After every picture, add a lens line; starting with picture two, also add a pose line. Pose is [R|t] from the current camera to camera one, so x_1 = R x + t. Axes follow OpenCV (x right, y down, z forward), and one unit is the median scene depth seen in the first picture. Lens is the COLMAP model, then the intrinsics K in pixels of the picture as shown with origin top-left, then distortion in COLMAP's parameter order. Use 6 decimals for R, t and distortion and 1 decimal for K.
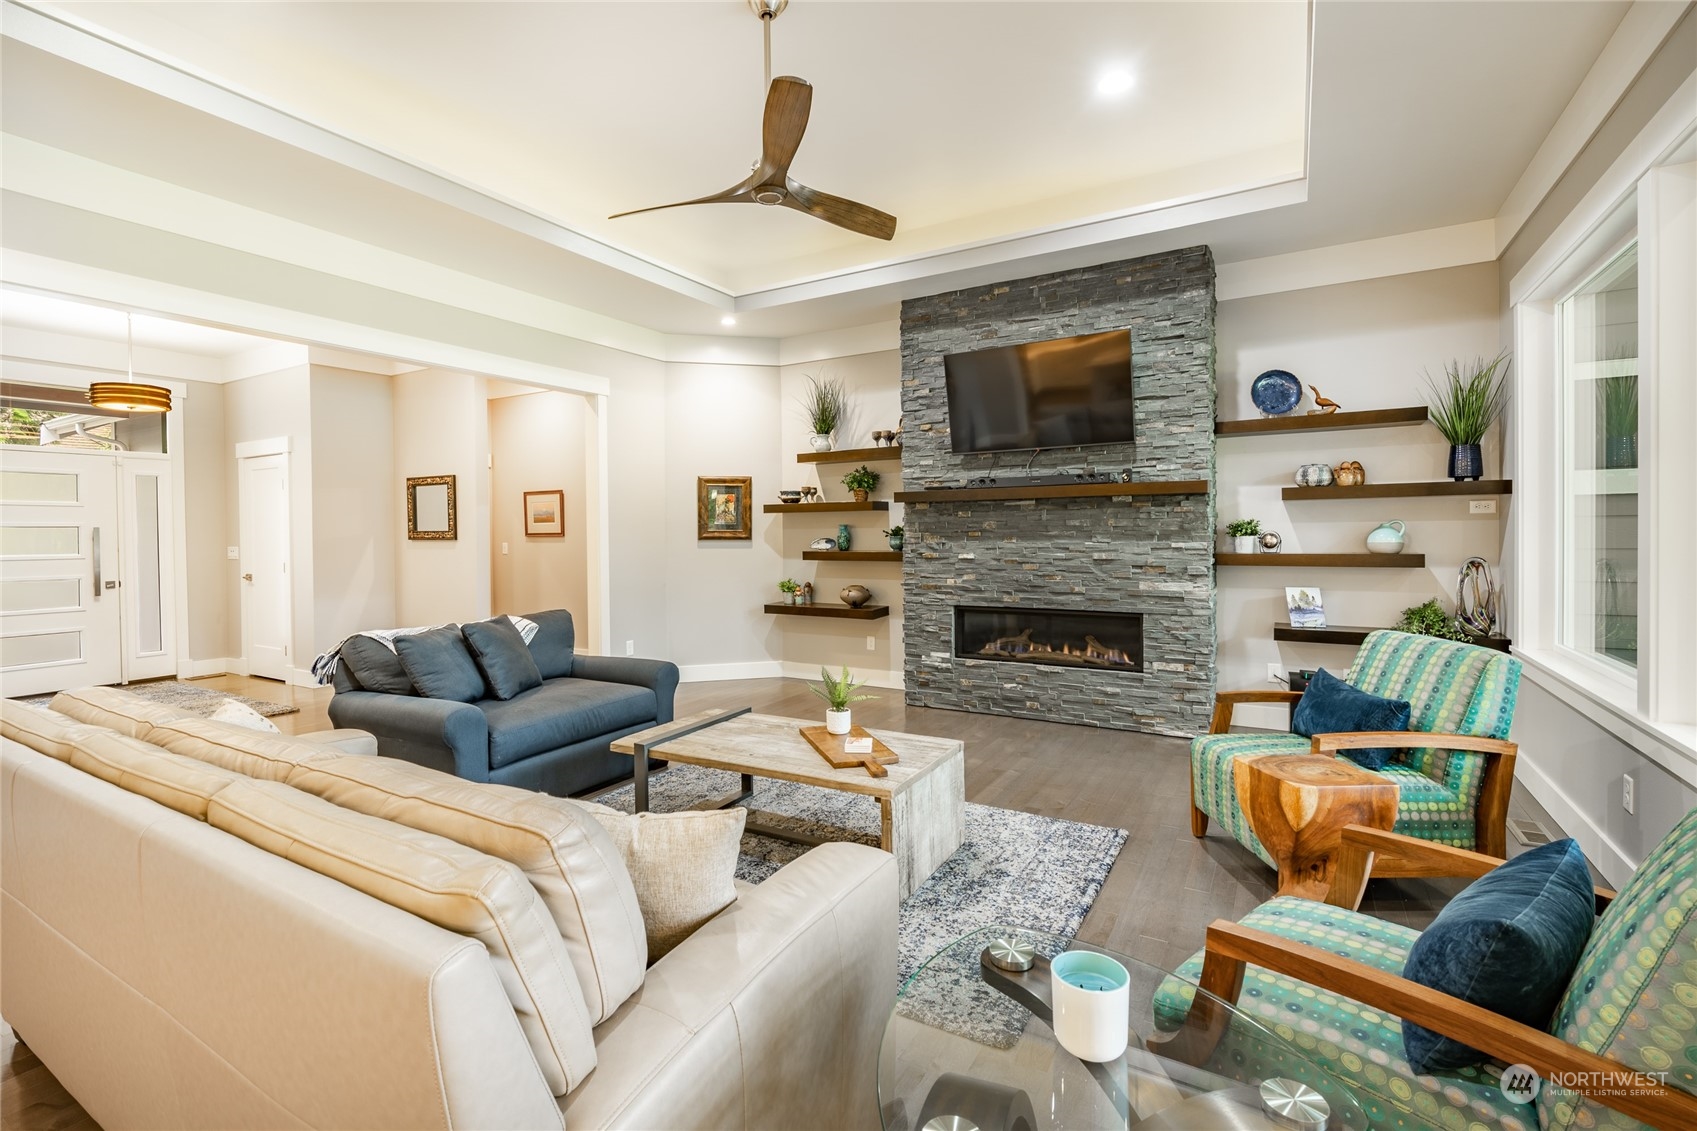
lens RADIAL K [[771.1, 0, 815.6], [0, 771.1, 550.4], [0, 0, 1]] dist [0.000783, -0.000216]
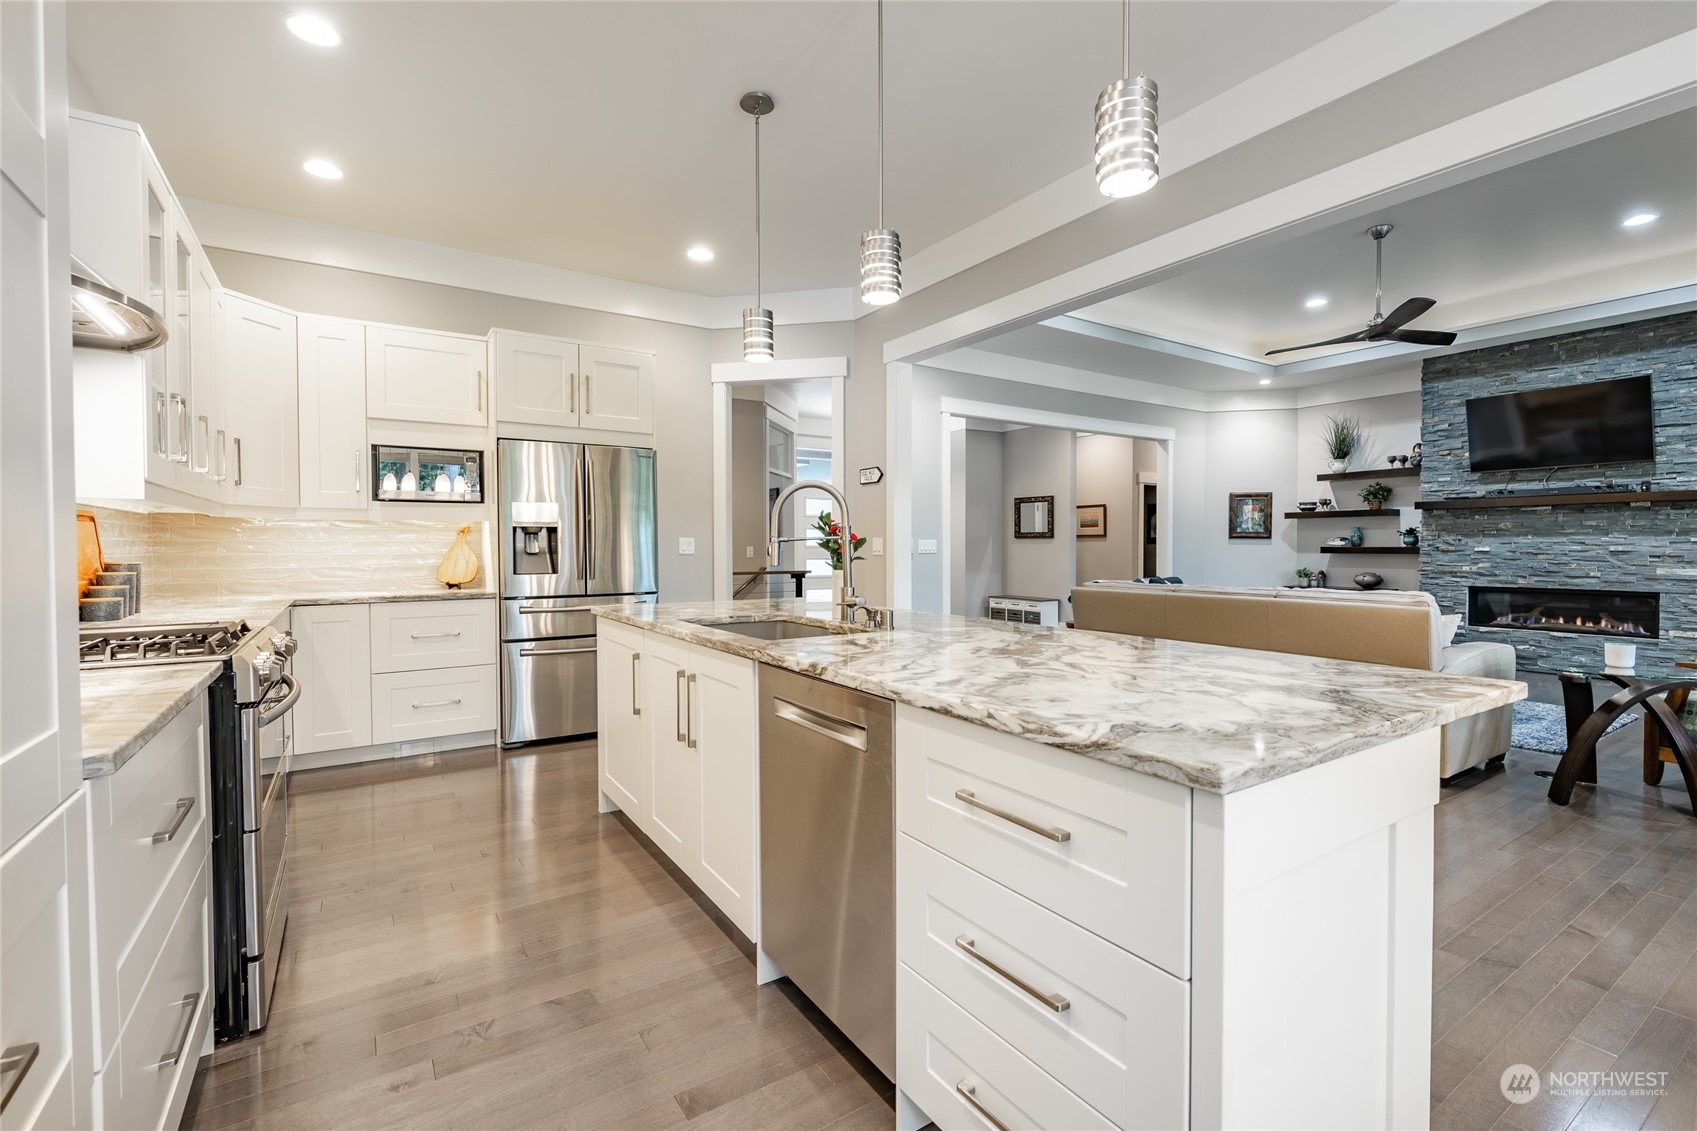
lens RADIAL K [[746.2, 0, 848.5], [0, 746.2, 565.5], [0, 0, 1]] dist [0.001006, -0.003319]
pose [[0.905437, 0.018025, -0.424098, -0.239431], [-0.015765, 0.999837, 0.008839, 0.040186], [0.424188, -0.001318, 0.905573, -0.605629]]
